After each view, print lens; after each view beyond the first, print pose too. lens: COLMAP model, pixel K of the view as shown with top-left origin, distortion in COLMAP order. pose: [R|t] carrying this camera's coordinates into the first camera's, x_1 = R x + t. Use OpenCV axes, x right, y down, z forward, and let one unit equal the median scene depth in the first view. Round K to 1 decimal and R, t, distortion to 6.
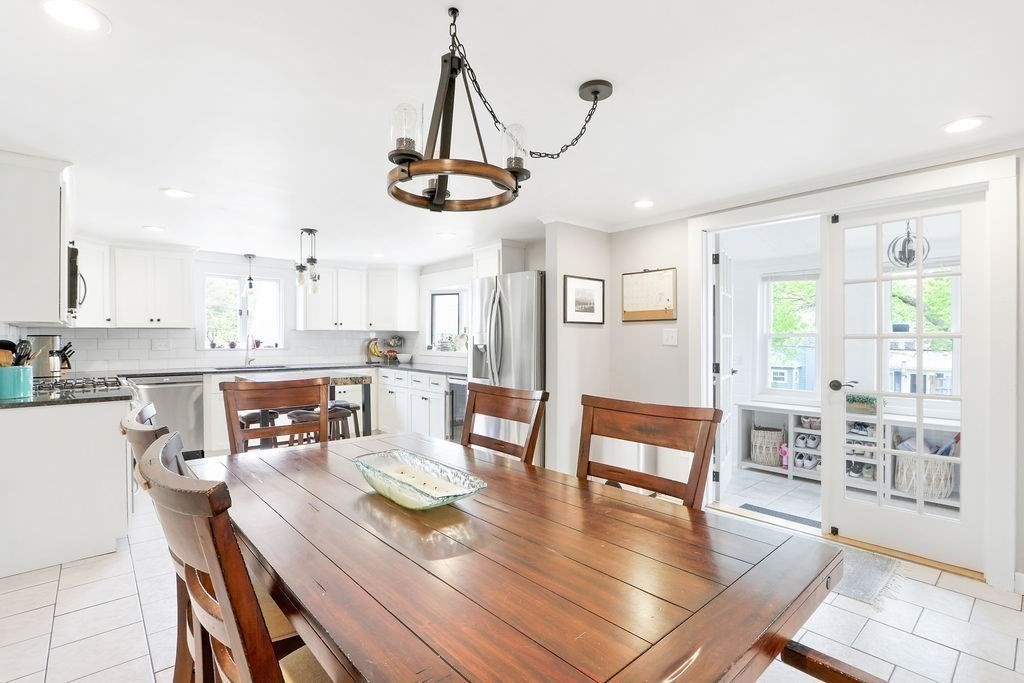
lens RADIAL K [[479.9, 0, 513.9], [0, 479.9, 330.9], [0, 0, 1]] dist [-0.013014, 0.000132]
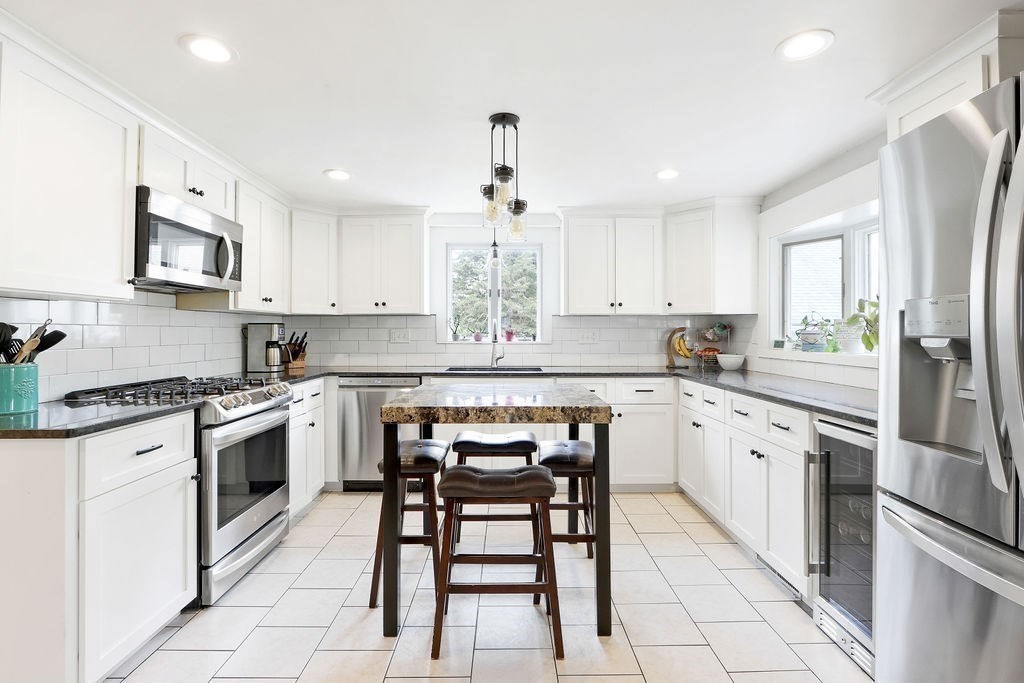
lens RADIAL K [[479.9, 0, 513.9], [0, 479.9, 330.9], [0, 0, 1]] dist [-0.013014, 0.000132]
pose [[0.755067, -0.003385, -0.655638, -0.056998], [0.010001, 0.999930, 0.006354, 0.015852], [0.655571, -0.011355, 0.755048, 0.466490]]
